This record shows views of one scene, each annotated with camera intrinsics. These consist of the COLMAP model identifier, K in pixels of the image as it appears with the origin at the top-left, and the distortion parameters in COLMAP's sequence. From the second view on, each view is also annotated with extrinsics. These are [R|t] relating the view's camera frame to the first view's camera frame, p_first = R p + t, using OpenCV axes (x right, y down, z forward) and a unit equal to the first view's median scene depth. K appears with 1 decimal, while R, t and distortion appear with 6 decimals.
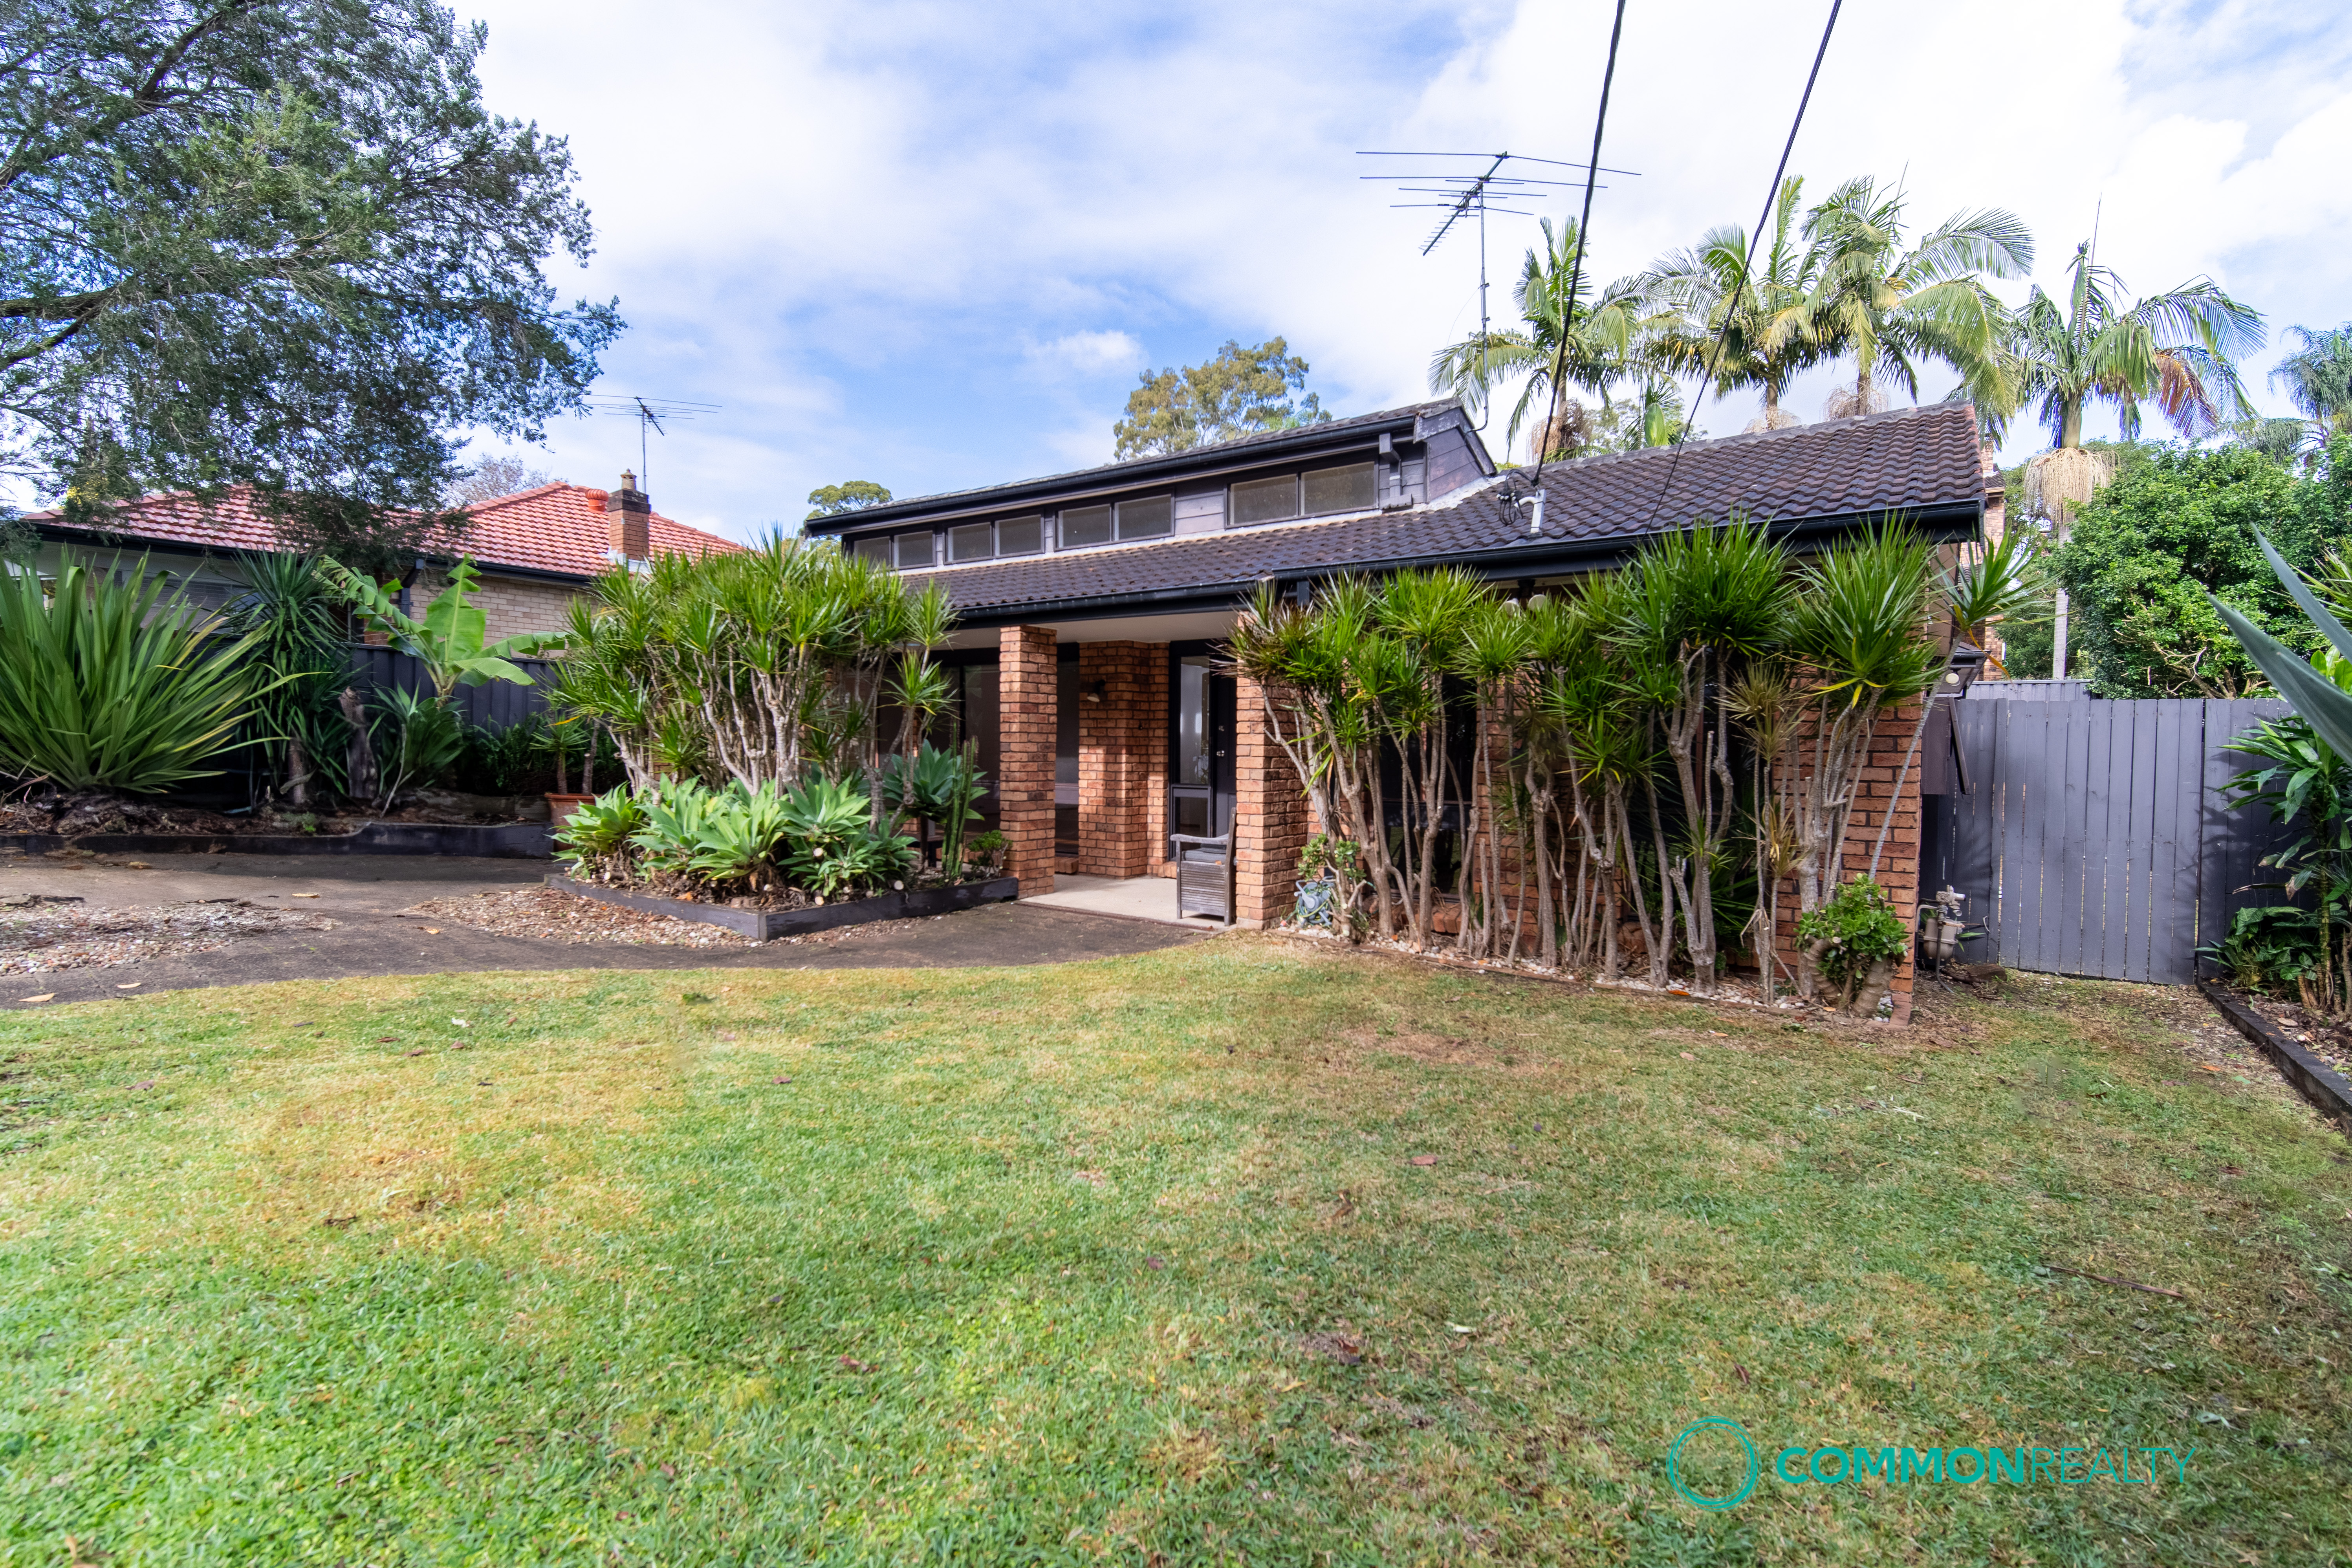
lens RADIAL K [[1046.9, 0, 1176.0], [0, 1046.9, 784.0], [0, 0, 1]] dist [0.001634, -0.000737]
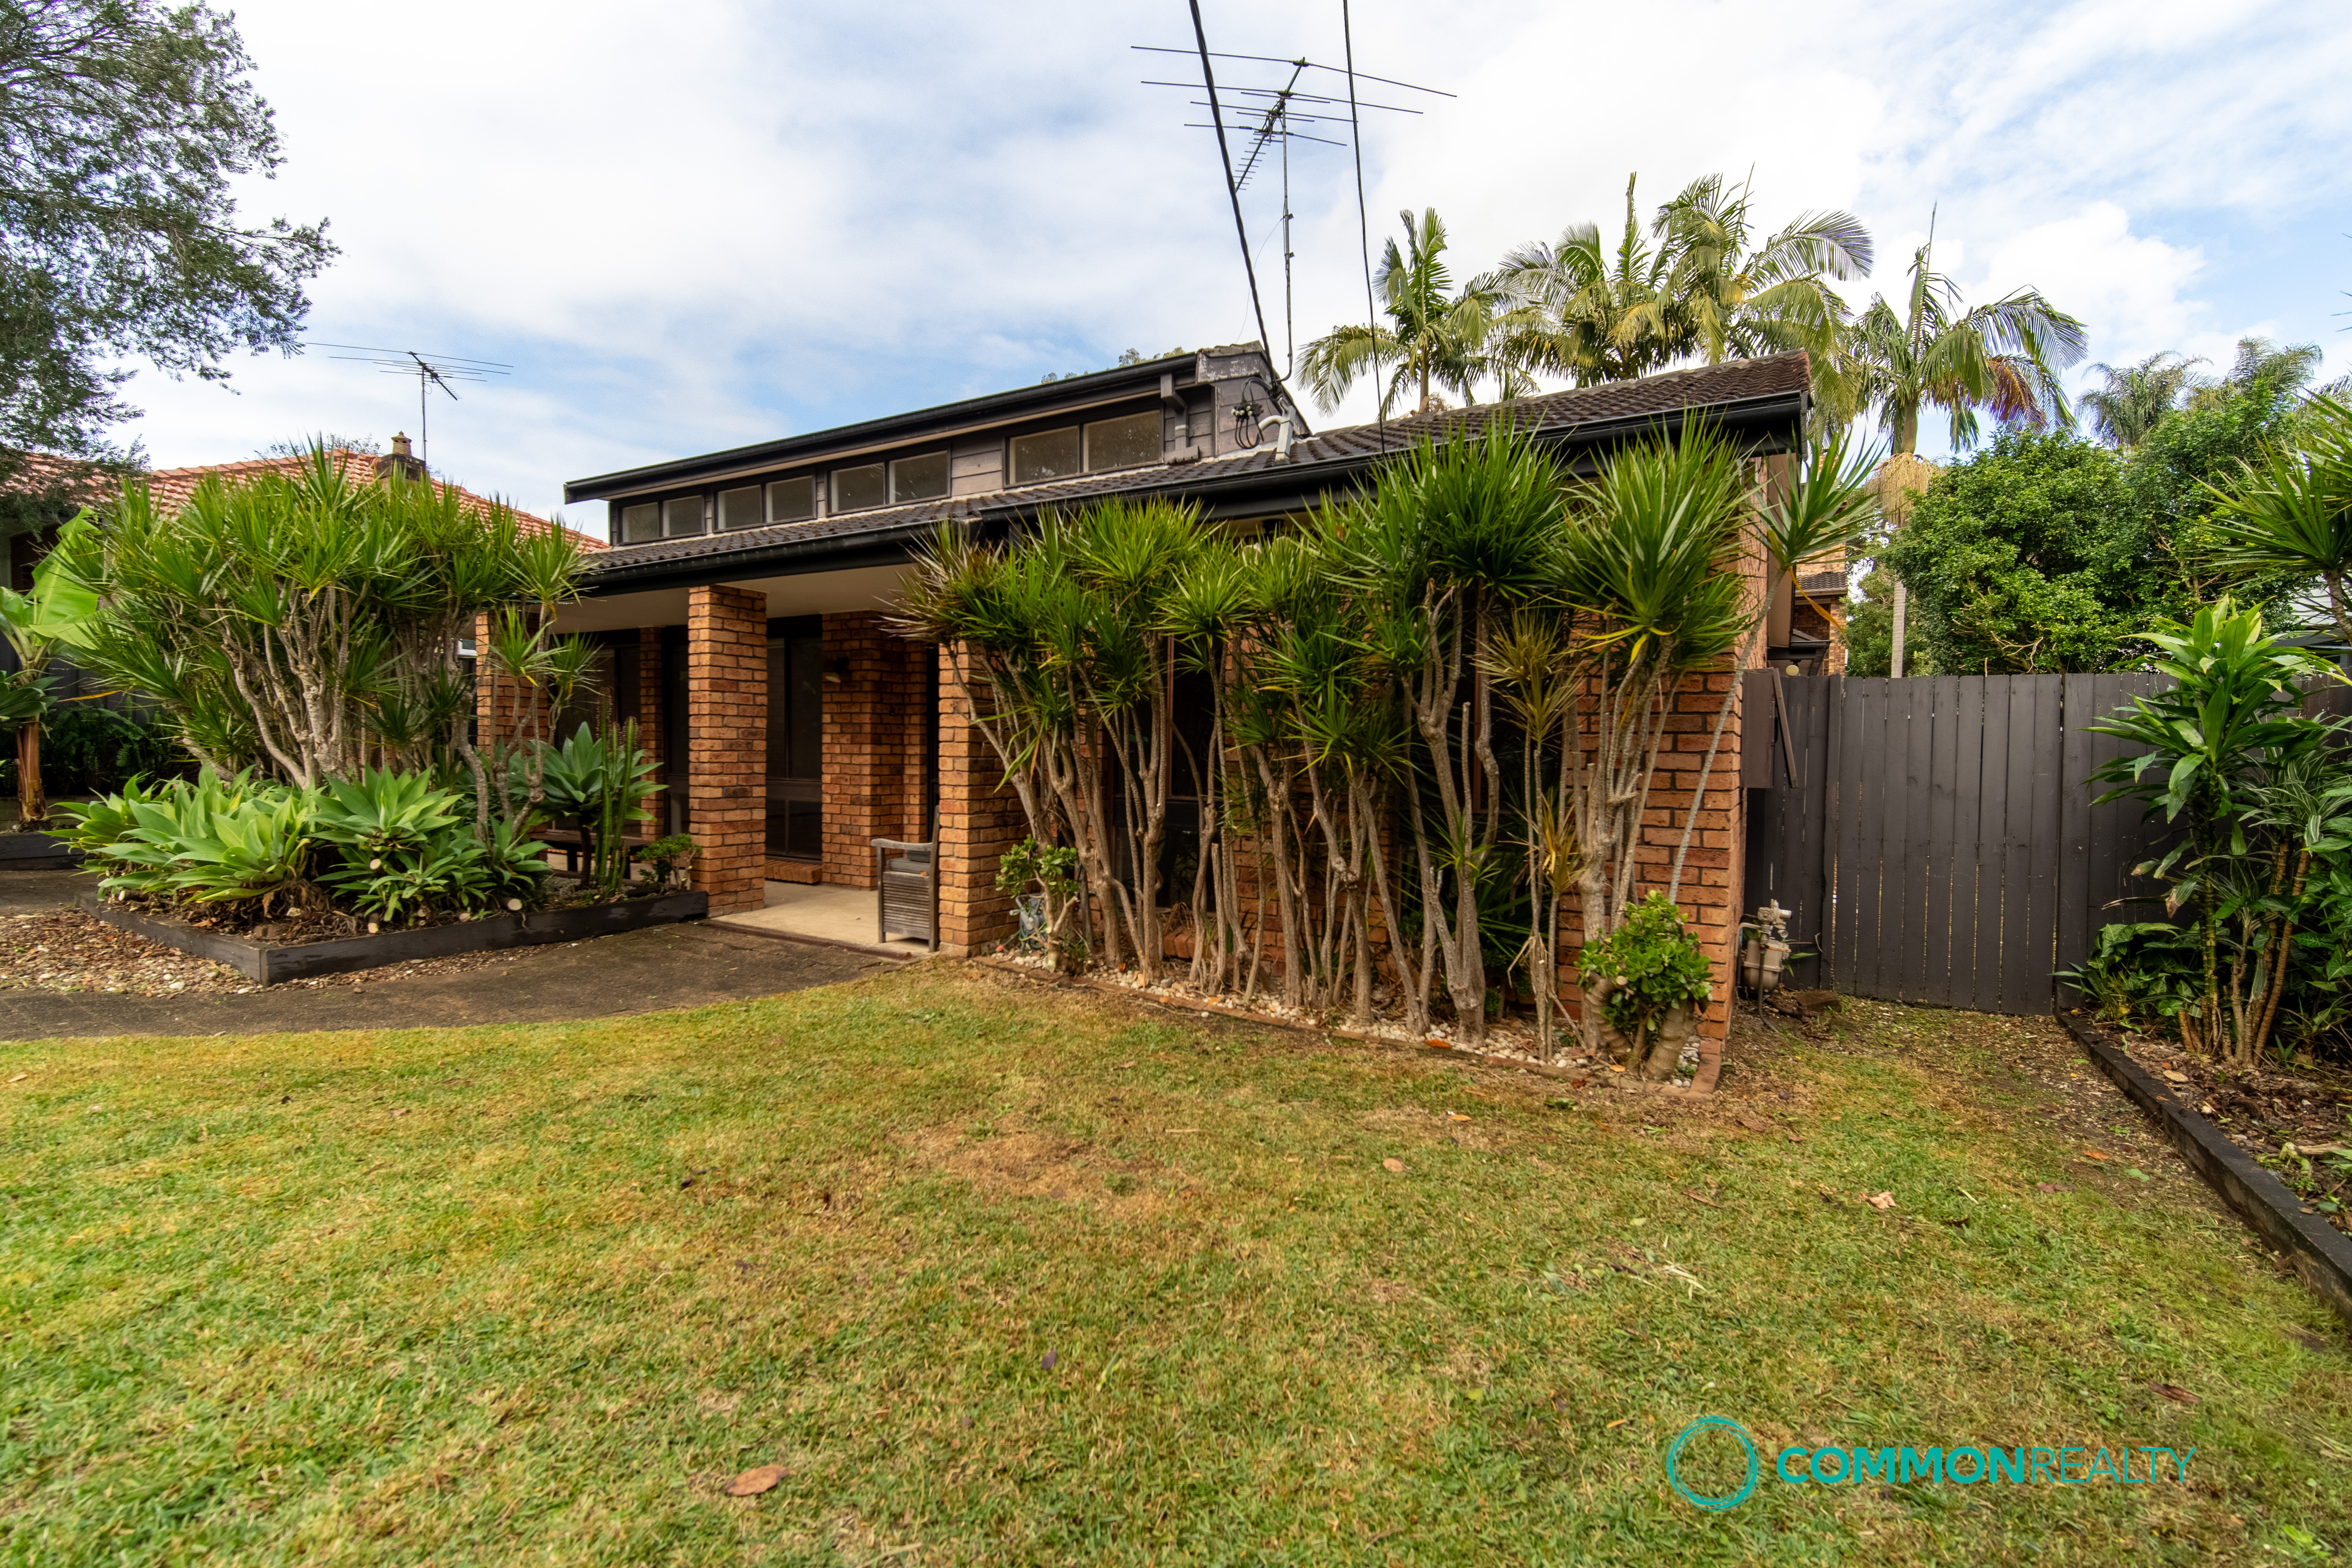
lens RADIAL K [[1001.1, 0, 1176.0], [0, 1001.1, 784.0], [0, 0, 1]] dist [-0.000073, 0.000089]
pose [[0.997016, 0.000614, 0.077187, 0.171188], [-0.000503, 0.999999, -0.001448, 0.006571], [-0.077188, 0.001405, 0.997016, 0.206665]]
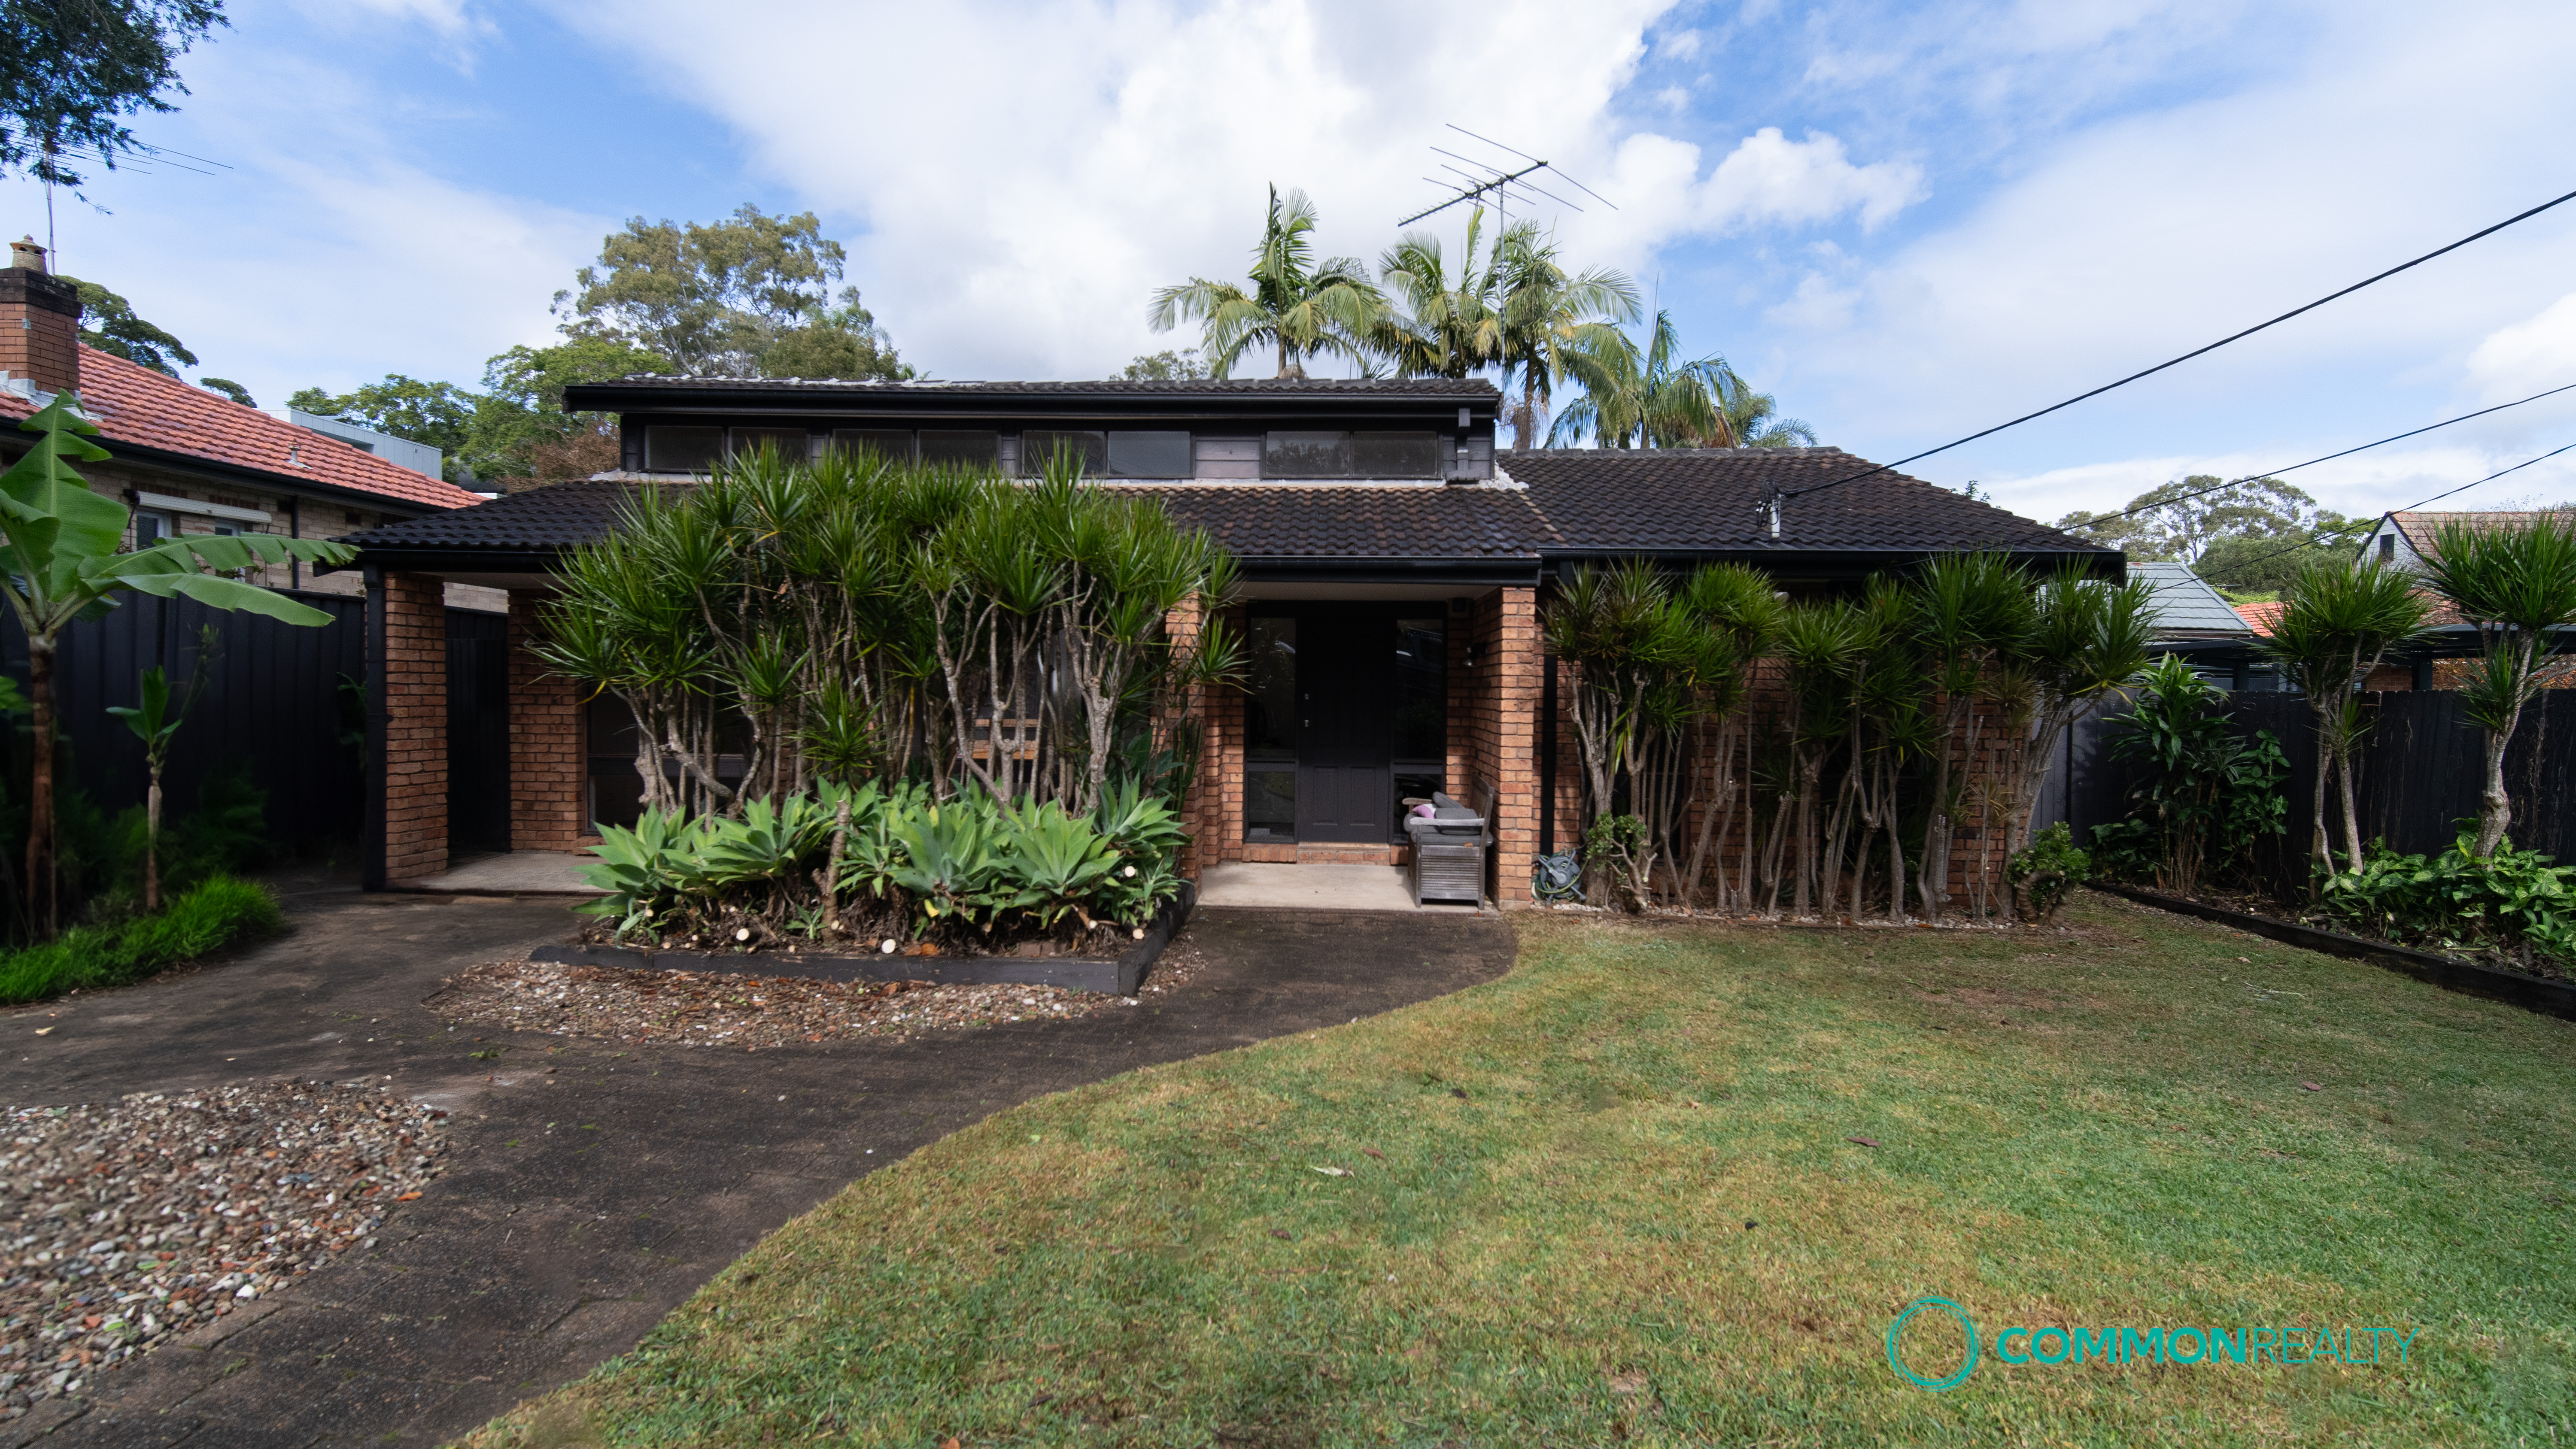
lens RADIAL K [[1109.6, 0, 1288.0], [0, 1109.6, 724.5], [0, 0, 1]] dist [0.002132, -0.000104]
pose [[0.838828, -0.017095, 0.544128, -0.637266], [0.017530, 0.999837, 0.004389, -0.041938], [-0.544114, 0.005857, 0.838991, 0.228633]]
